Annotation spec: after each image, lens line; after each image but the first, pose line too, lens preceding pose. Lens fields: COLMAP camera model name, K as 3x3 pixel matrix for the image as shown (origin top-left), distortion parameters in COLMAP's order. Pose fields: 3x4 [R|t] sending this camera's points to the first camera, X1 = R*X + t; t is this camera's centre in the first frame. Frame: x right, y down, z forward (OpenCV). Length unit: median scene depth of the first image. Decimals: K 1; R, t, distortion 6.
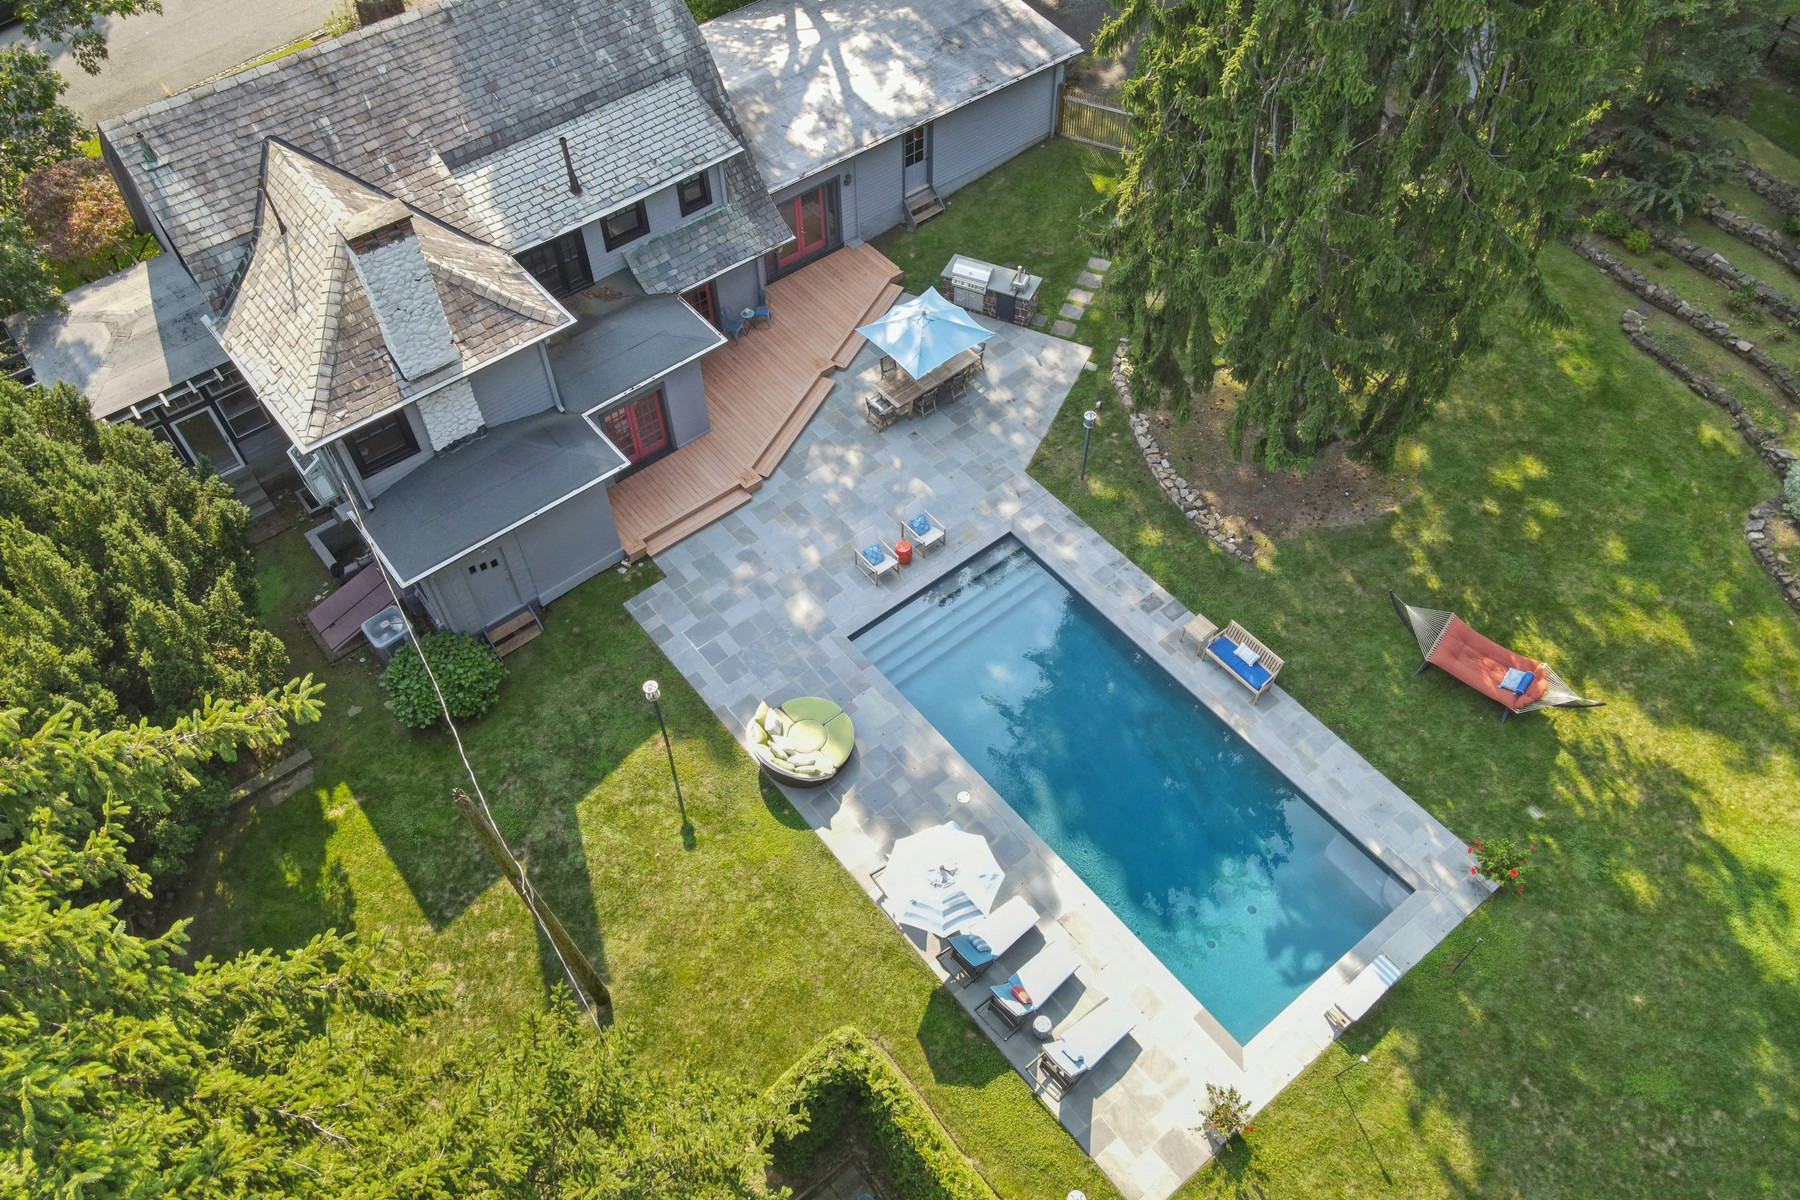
lens RADIAL K [[1333.4, 0, 891.7], [0, 1333.4, 603.2], [0, 0, 1]] dist [0.022152, 0.000872]
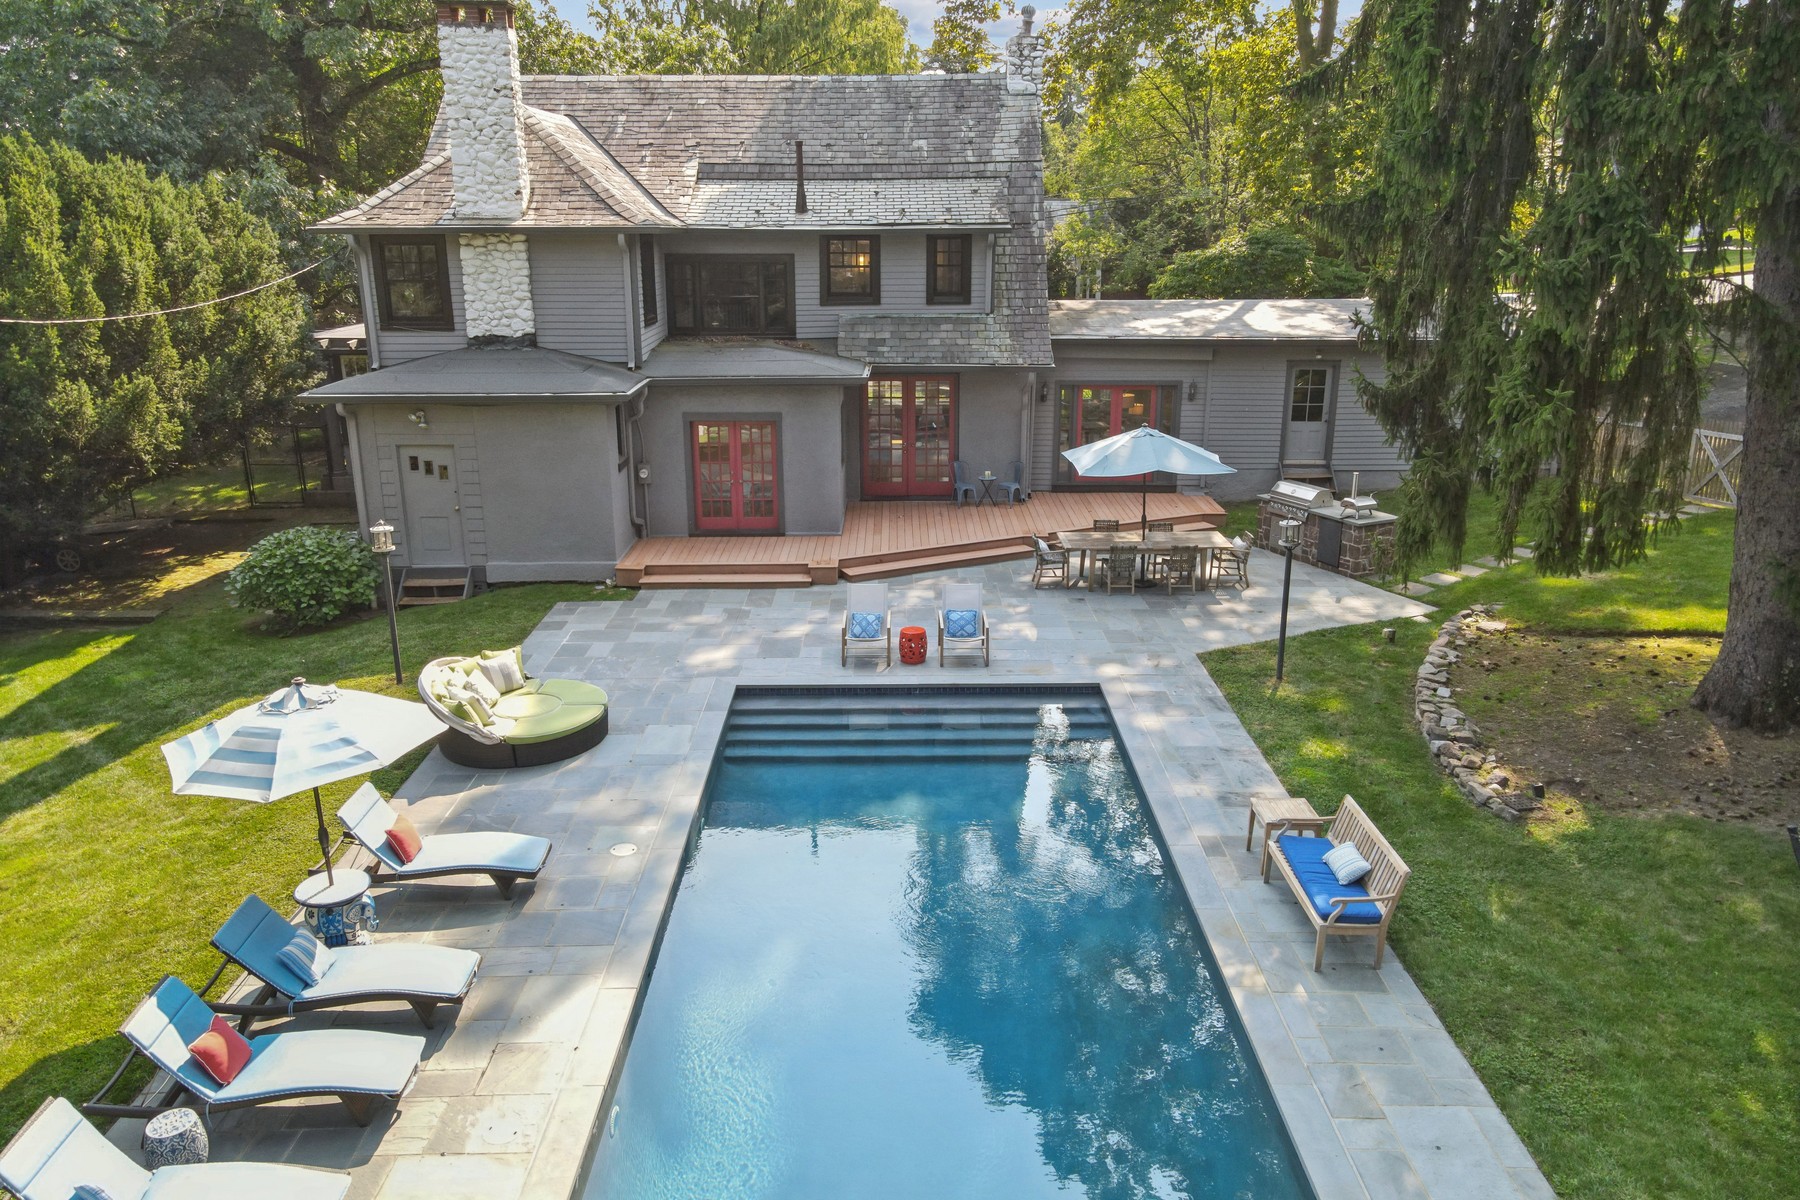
lens RADIAL K [[1348.0, 0, 873.7], [0, 1348.0, 598.5], [0, 0, 1]] dist [0.029039, 0.000880]
pose [[0.779915, 0.199962, -0.593083, 0.379149], [-0.504468, 0.761720, -0.406565, 0.219308], [0.370466, 0.616277, 0.694952, 0.587810]]
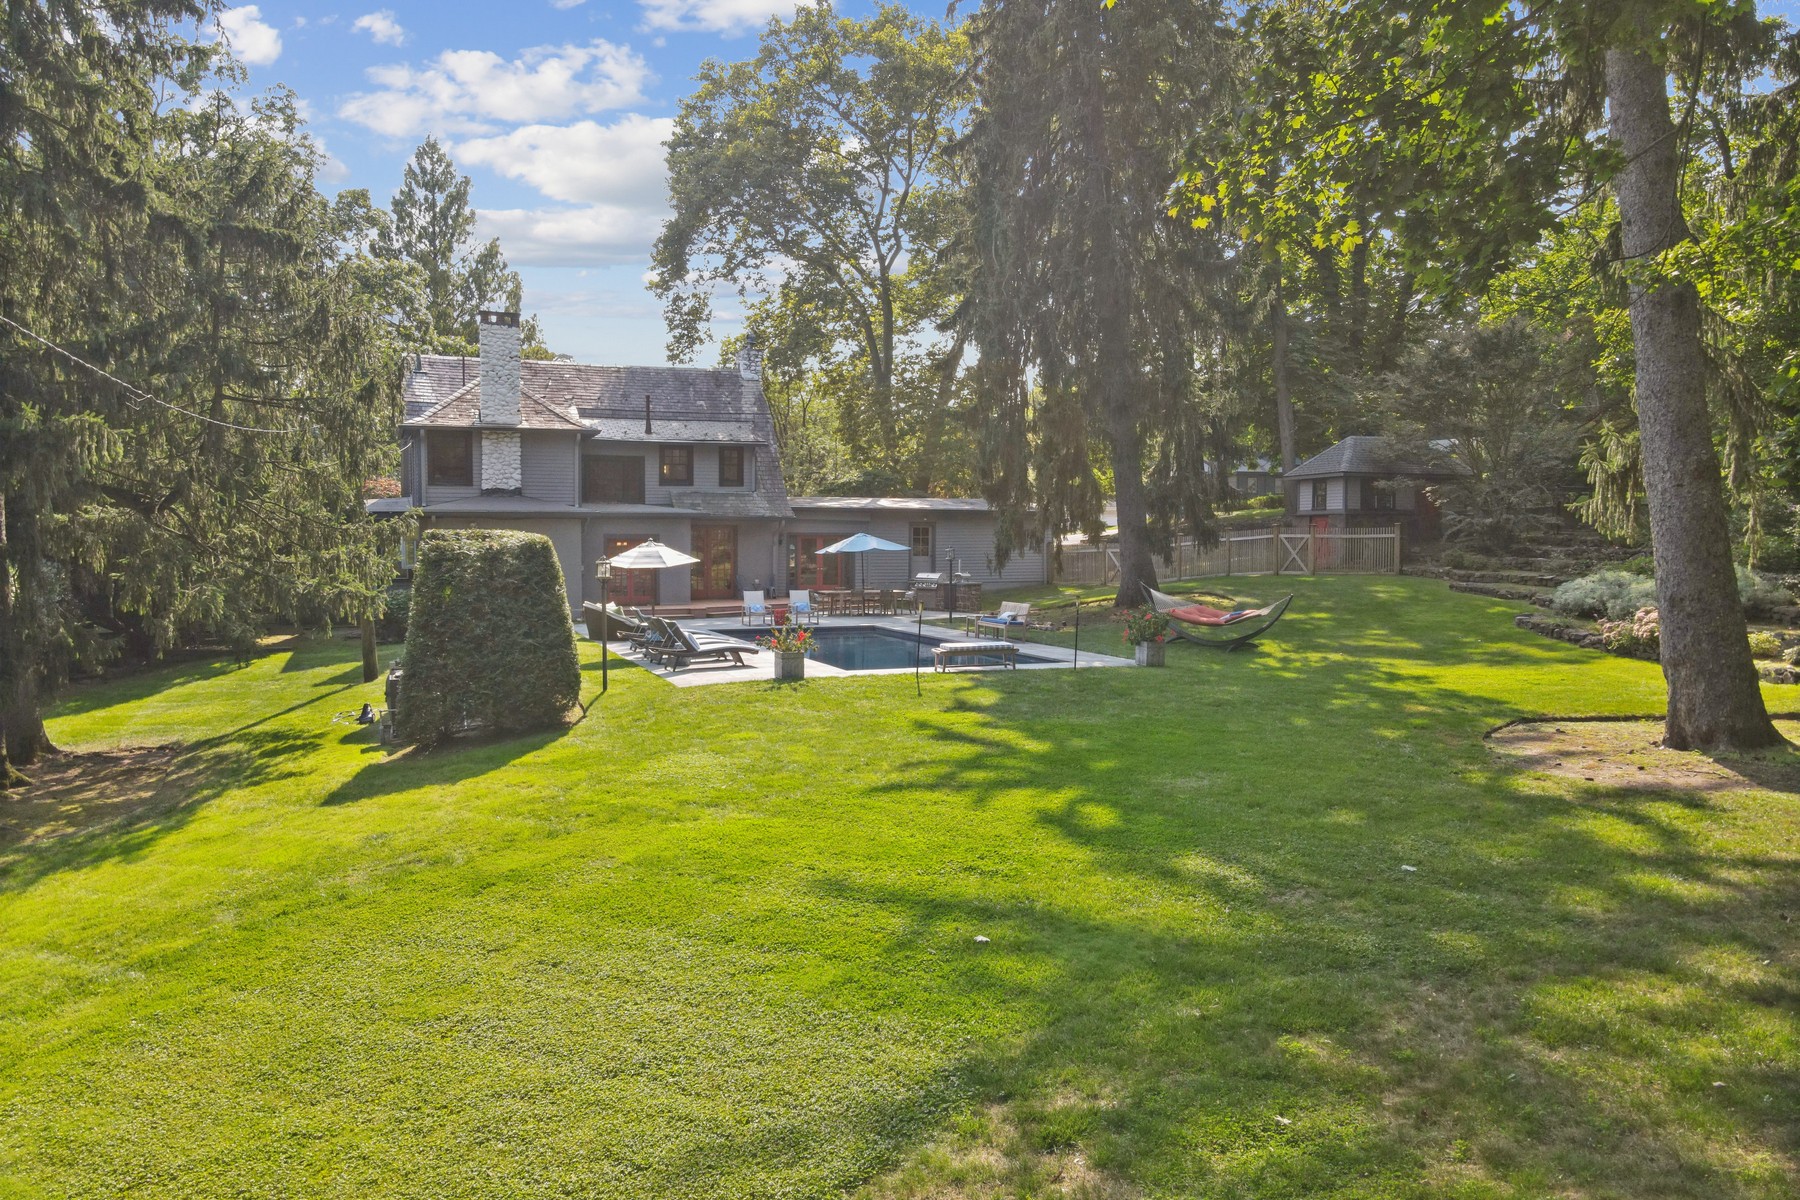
lens RADIAL K [[1333.4, 0, 891.7], [0, 1333.4, 603.2], [0, 0, 1]] dist [0.022152, 0.000872]
pose [[0.952210, 0.041351, -0.302632, 0.508740], [-0.254871, 0.653607, -0.712627, 0.851896], [0.168335, 0.755703, 0.632911, 0.246027]]
